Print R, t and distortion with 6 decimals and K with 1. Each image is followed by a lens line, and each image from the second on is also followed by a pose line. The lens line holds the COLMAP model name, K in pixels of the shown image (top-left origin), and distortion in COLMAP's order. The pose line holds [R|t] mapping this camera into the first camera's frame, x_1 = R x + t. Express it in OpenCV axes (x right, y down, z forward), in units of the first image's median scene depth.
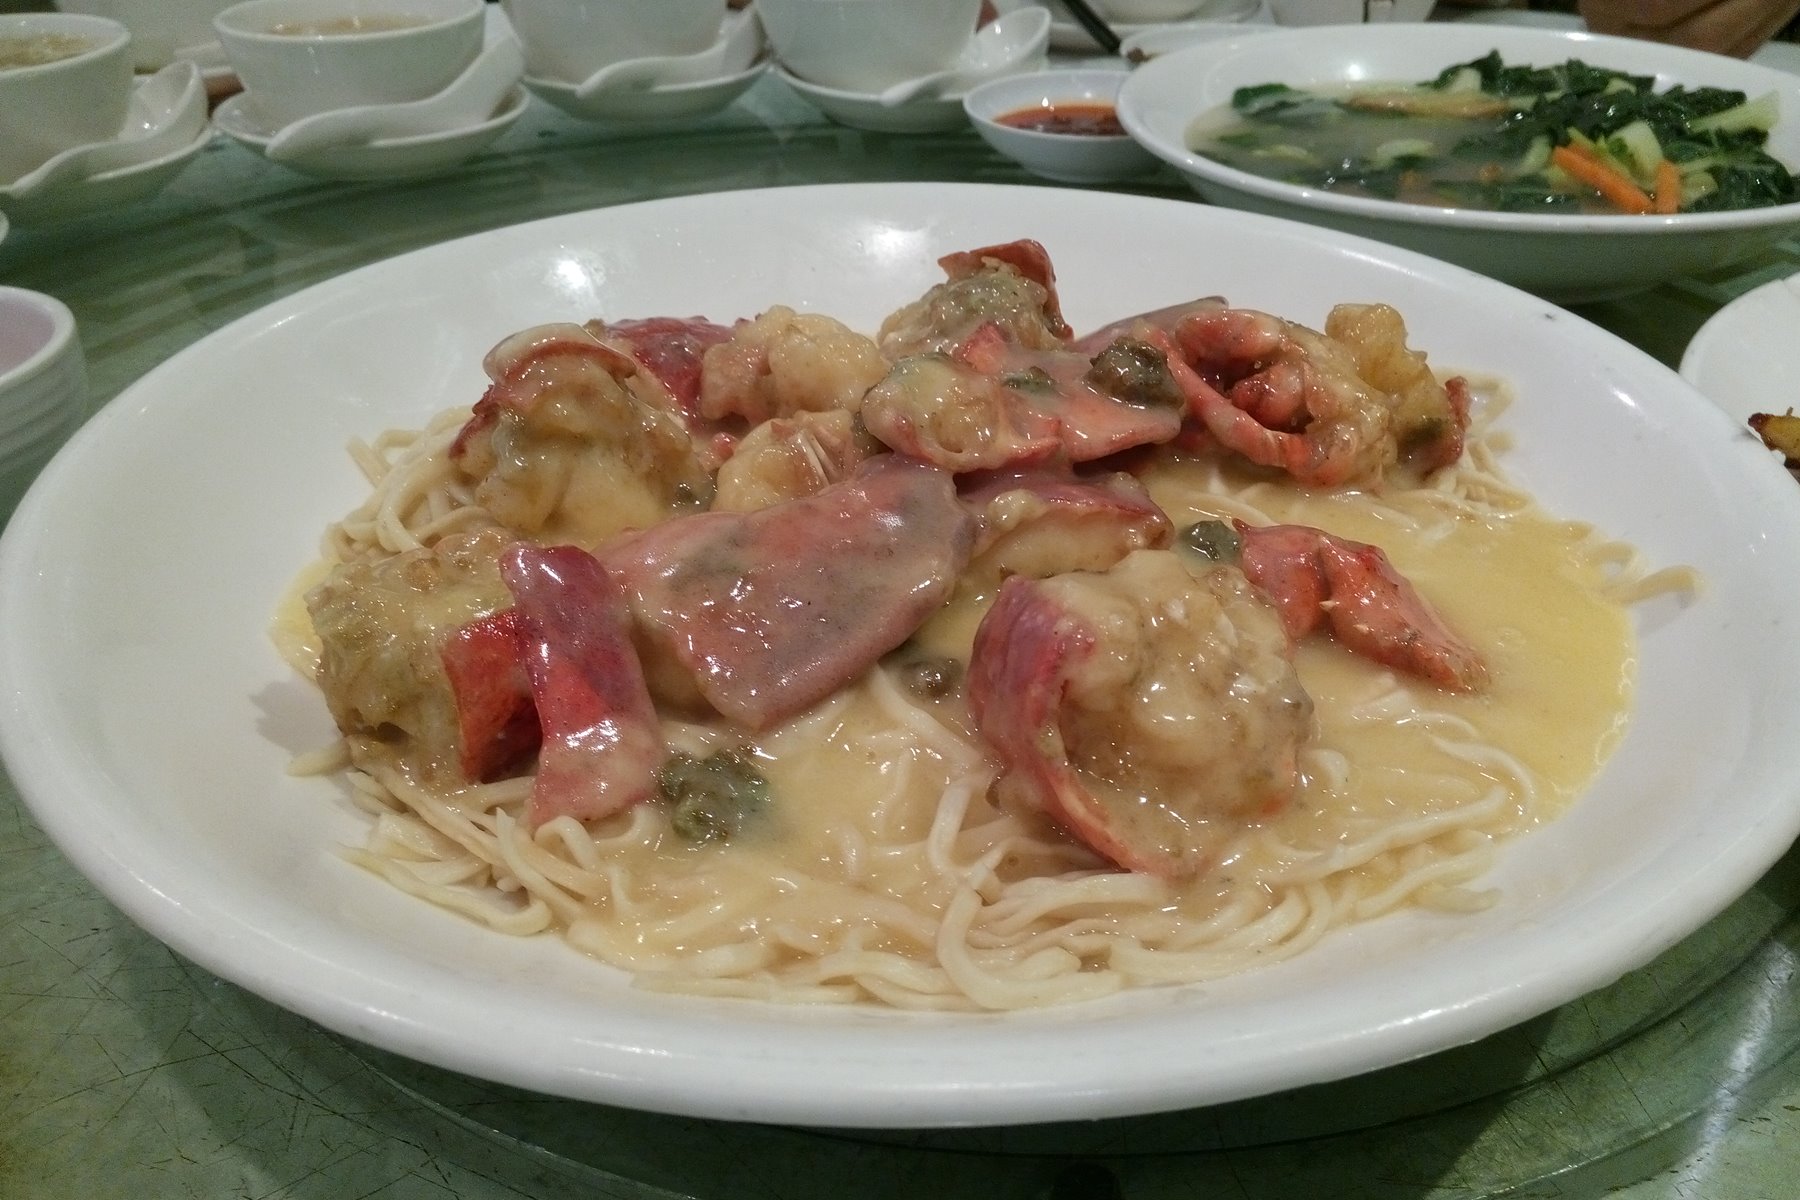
lens RADIAL K [[1471.9, 0, 901.8], [0, 1471.9, 599.6], [0, 0, 1]] dist [0.151082, -0.255150]
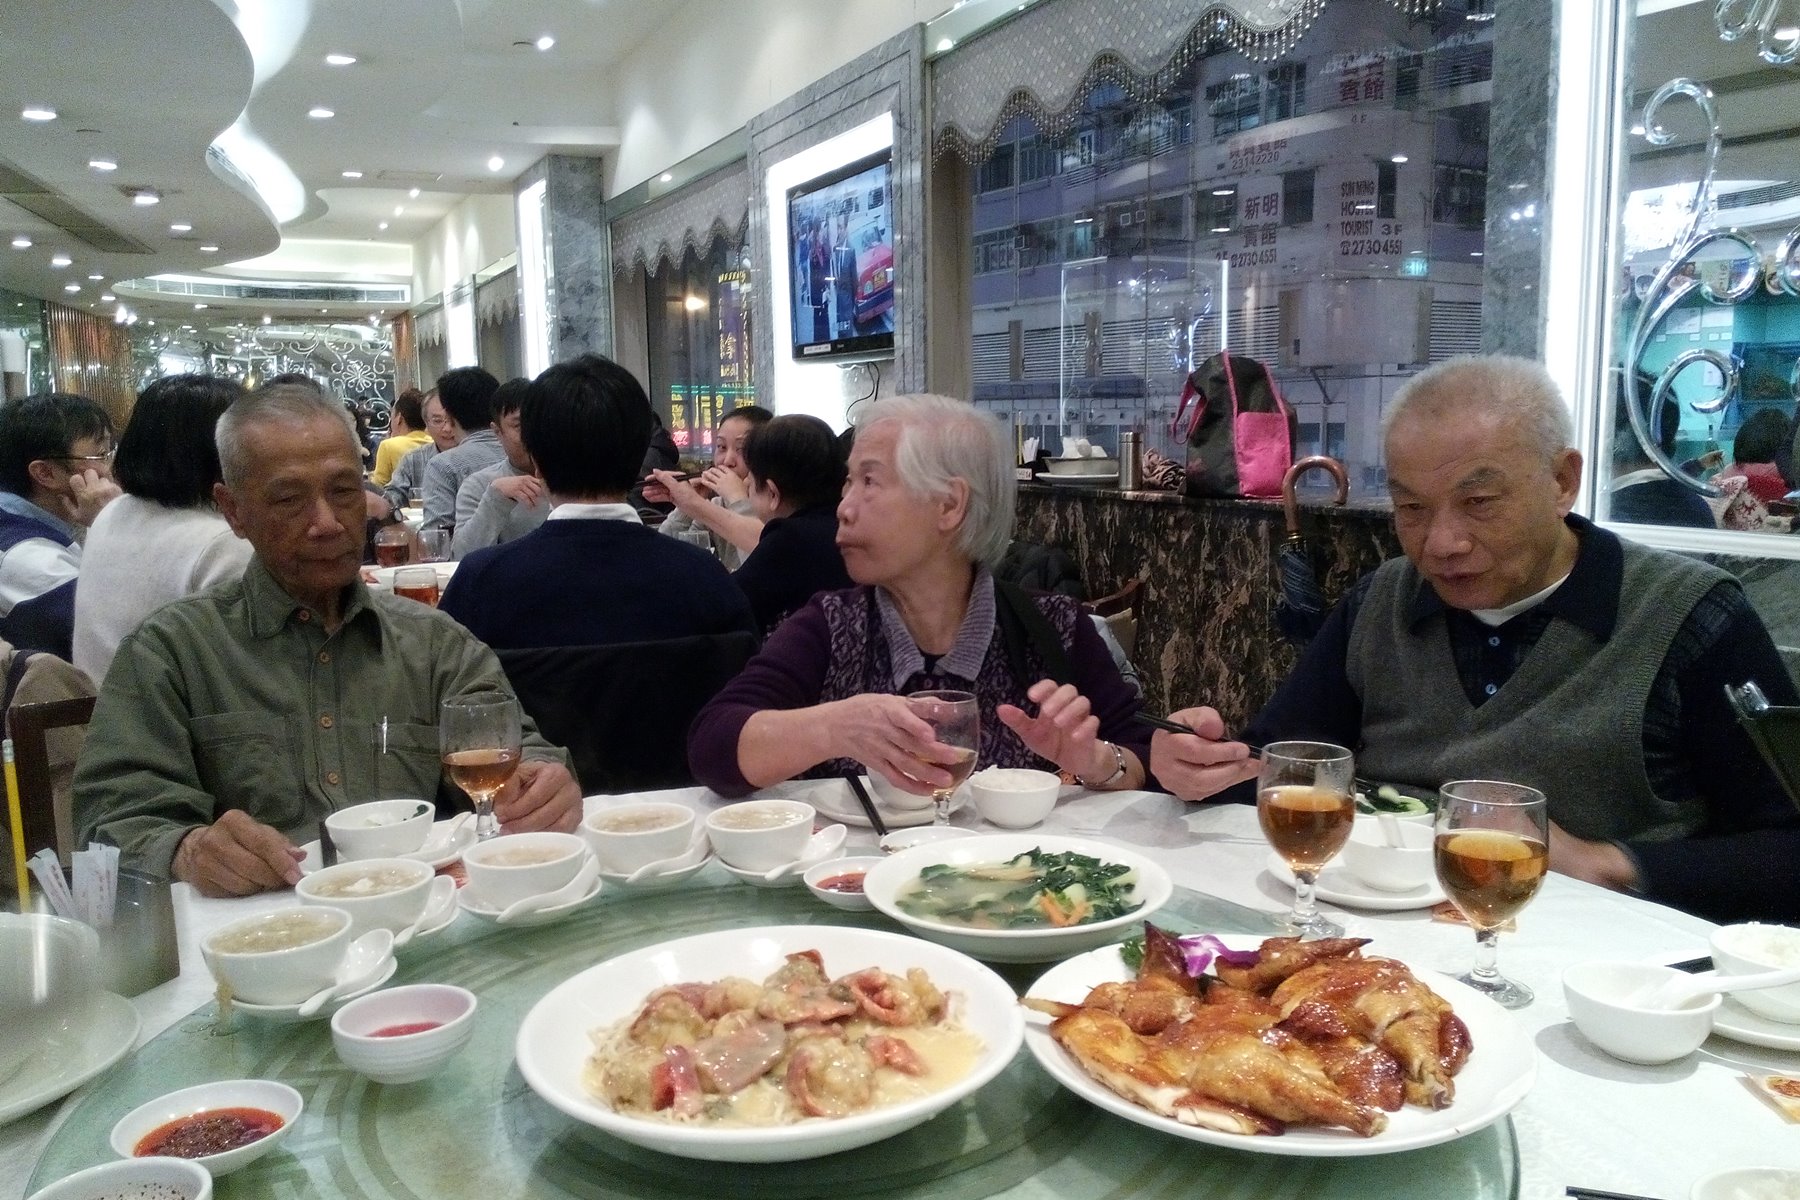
lens RADIAL K [[1471.9, 0, 901.8], [0, 1471.9, 599.6], [0, 0, 1]] dist [0.151082, -0.255150]
pose [[0.997069, -0.022855, 0.073010, 0.070641], [0.051342, 0.907409, -0.417101, 0.432268], [-0.056718, 0.419627, 0.905923, -2.328878]]
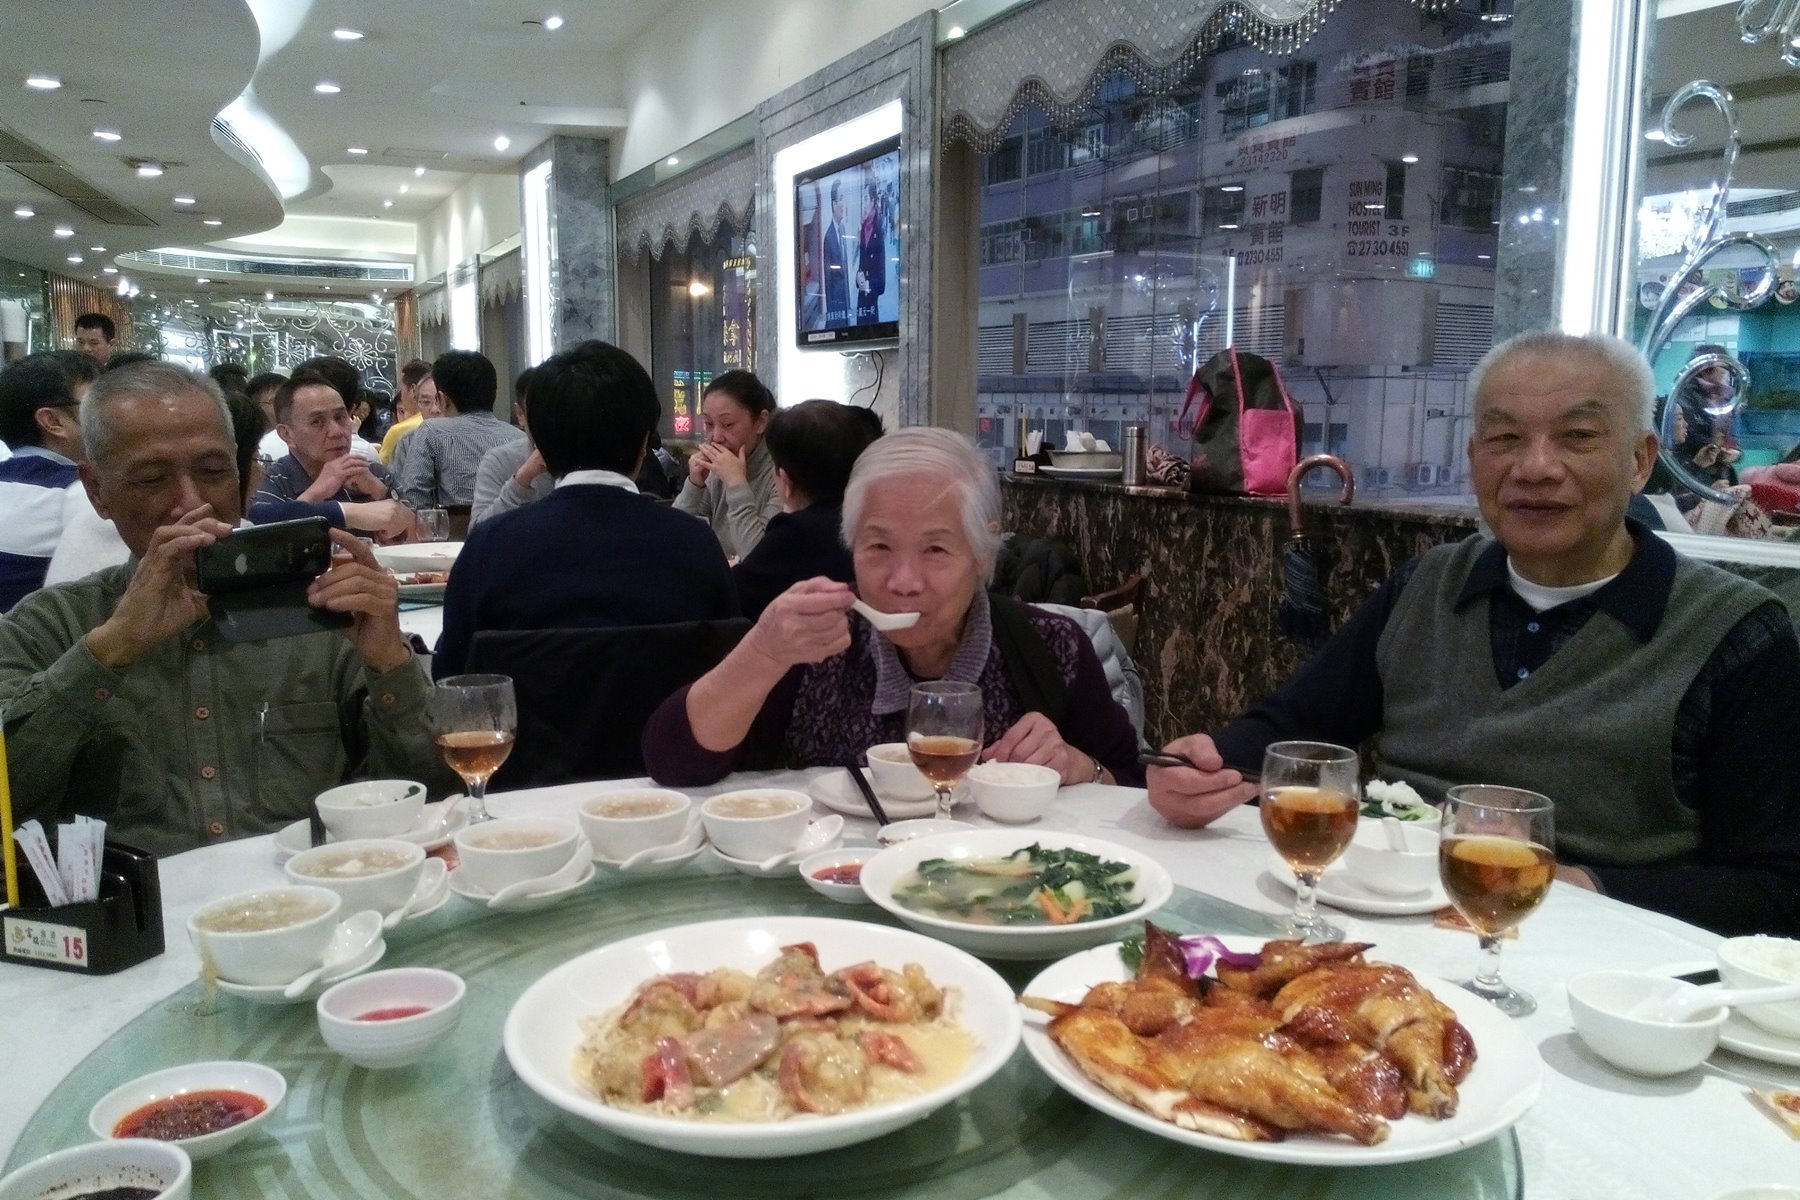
lens RADIAL K [[1471.9, 0, 901.8], [0, 1471.9, 599.6], [0, 0, 1]] dist [0.151082, -0.255150]
pose [[0.997219, -0.001176, 0.074519, 0.059887], [0.031832, 0.910806, -0.411606, 0.411343], [-0.067389, 0.412833, 0.908310, -2.272262]]
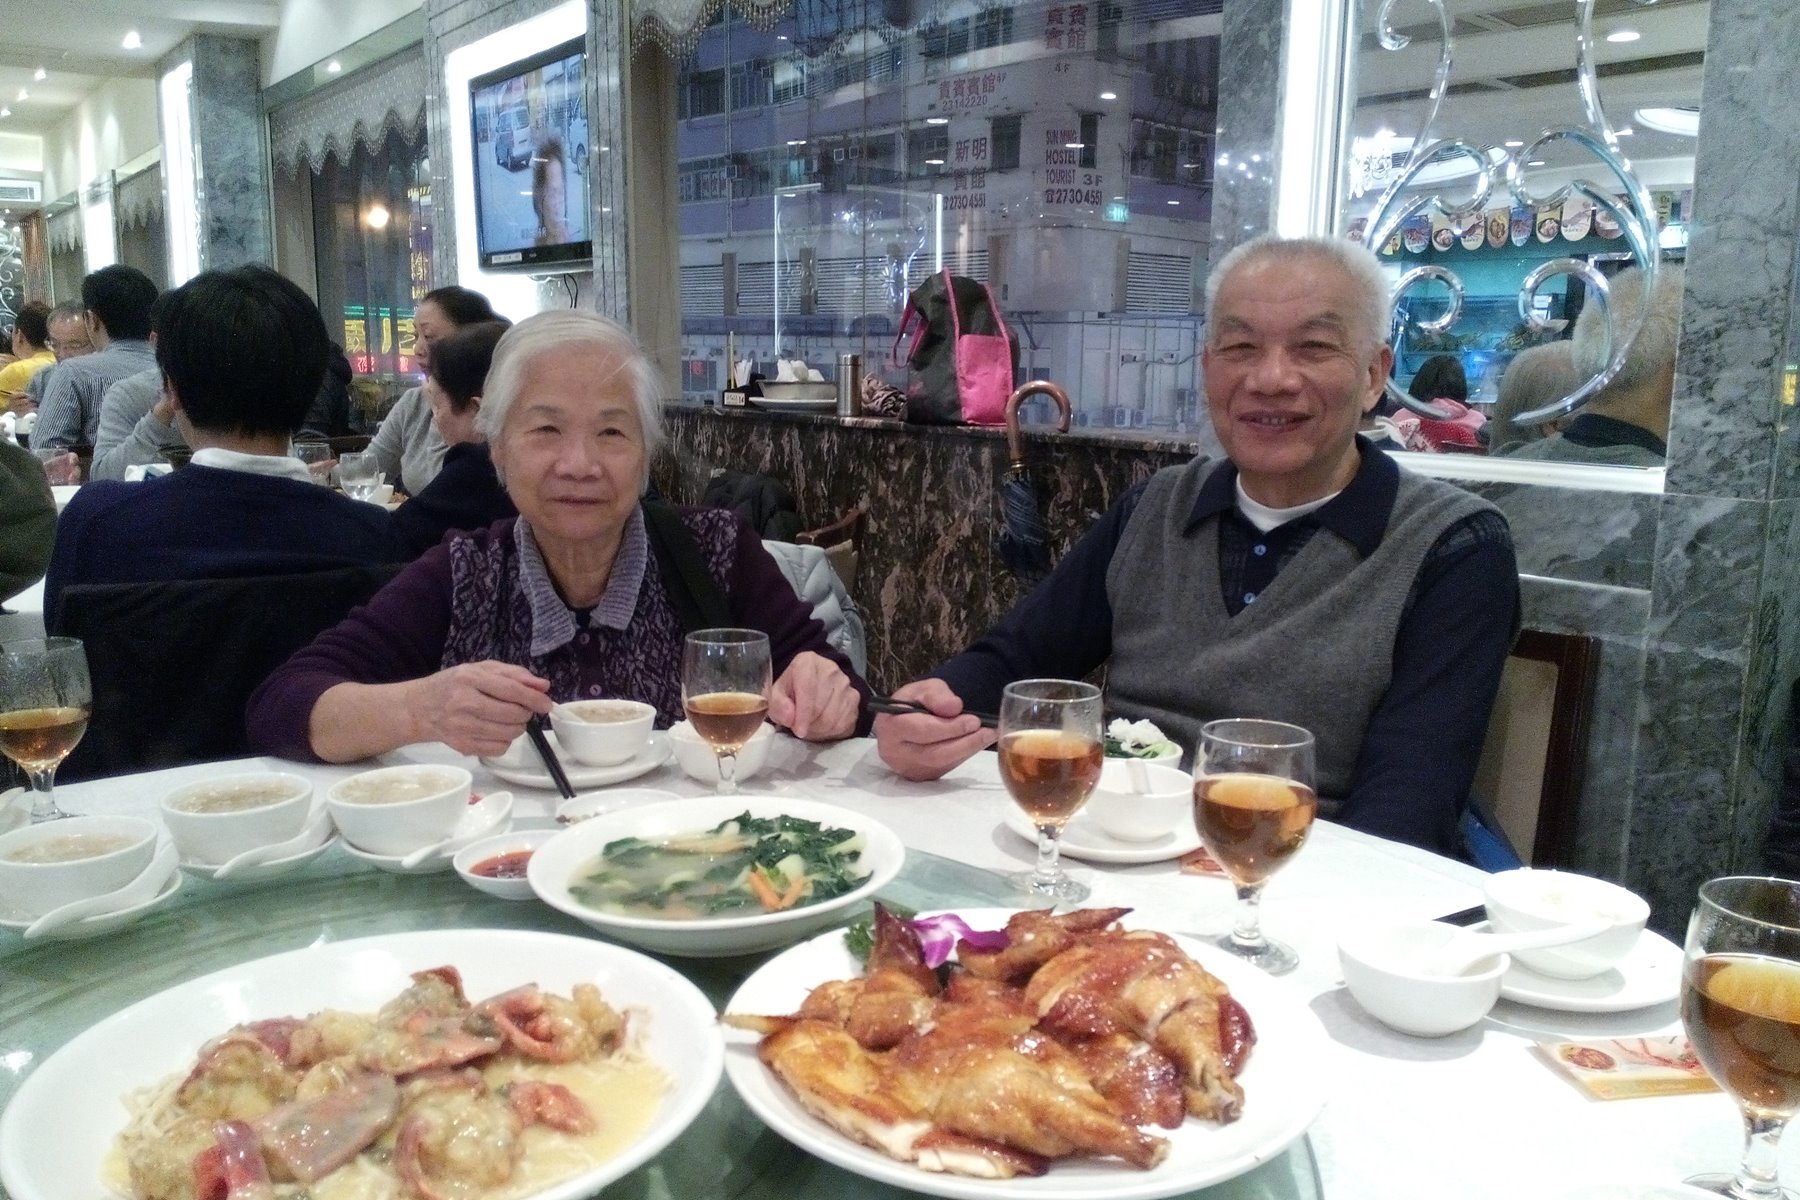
lens RADIAL K [[1471.9, 0, 901.8], [0, 1471.9, 599.6], [0, 0, 1]] dist [0.151082, -0.255150]
pose [[0.965015, -0.033307, 0.260071, 0.207576], [0.129651, 0.922762, -0.362905, 0.190132], [-0.227896, 0.383927, 0.894798, -1.659407]]
